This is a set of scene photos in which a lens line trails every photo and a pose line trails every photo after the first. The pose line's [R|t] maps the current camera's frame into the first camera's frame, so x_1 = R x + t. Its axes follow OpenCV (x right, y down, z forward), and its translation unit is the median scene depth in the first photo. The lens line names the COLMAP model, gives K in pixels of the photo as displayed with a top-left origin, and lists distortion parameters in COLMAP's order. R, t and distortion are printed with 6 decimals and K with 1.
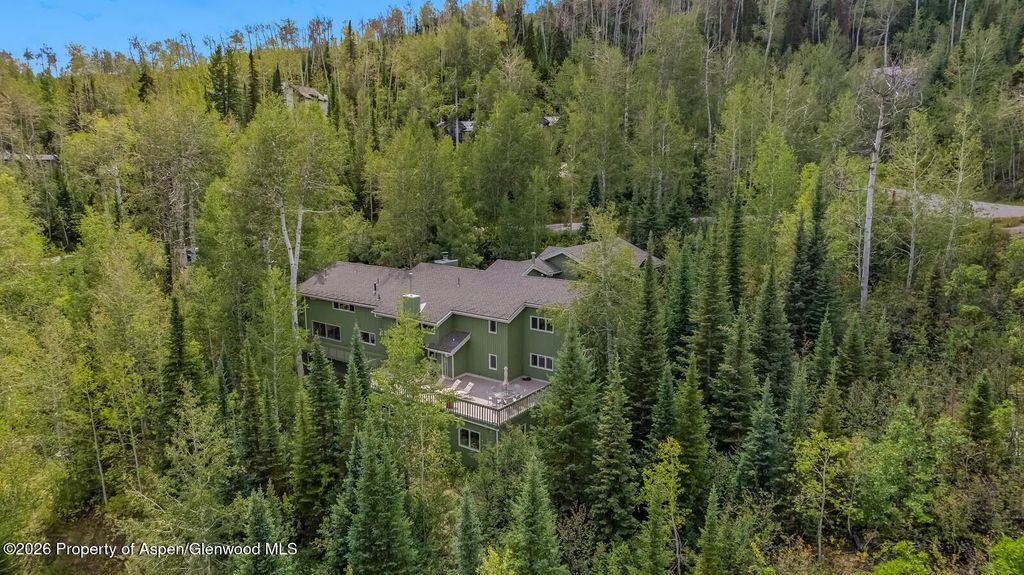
lens RADIAL K [[667.3, 0, 512.0], [0, 667.3, 287.5], [0, 0, 1]] dist [-0.025394, 0.001339]
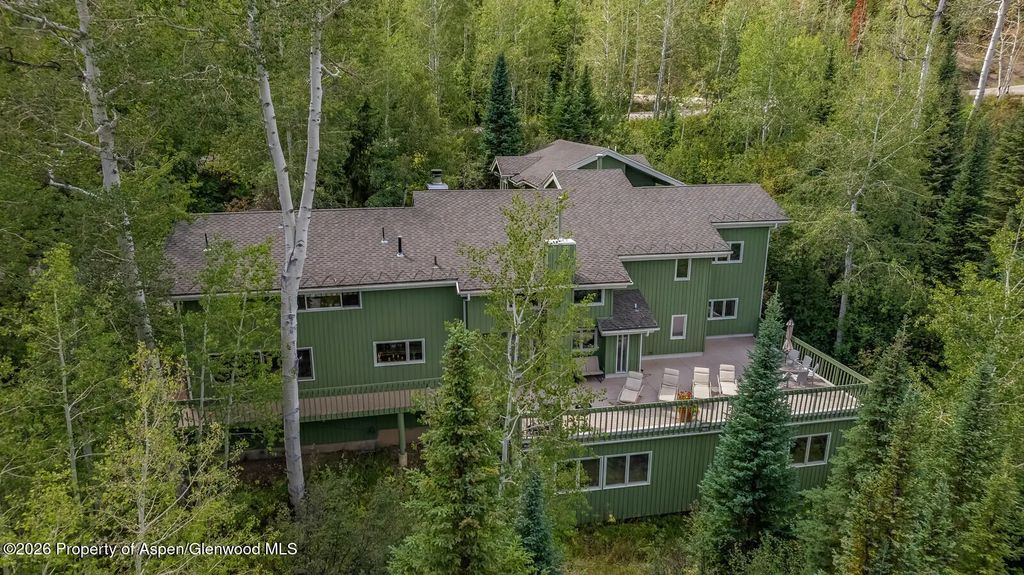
lens RADIAL K [[667.3, 0, 512.0], [0, 667.3, 287.5], [0, 0, 1]] dist [-0.025394, 0.001339]
pose [[0.683544, -0.196105, 0.703072, -0.560406], [0.136307, 0.980583, 0.140990, -0.030772], [-0.717069, -0.000539, 0.697002, 0.695763]]
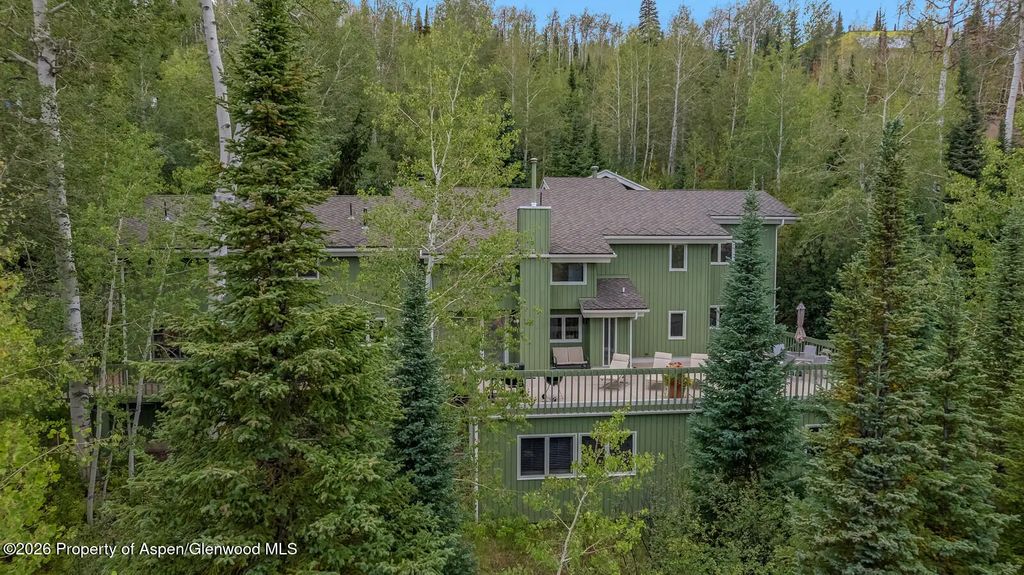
lens RADIAL K [[667.3, 0, 512.0], [0, 667.3, 287.5], [0, 0, 1]] dist [-0.025394, 0.001339]
pose [[0.727113, -0.050463, 0.684661, -0.502950], [0.128925, 0.989588, -0.063982, 0.100973], [-0.674304, 0.134792, 0.726048, 0.702986]]
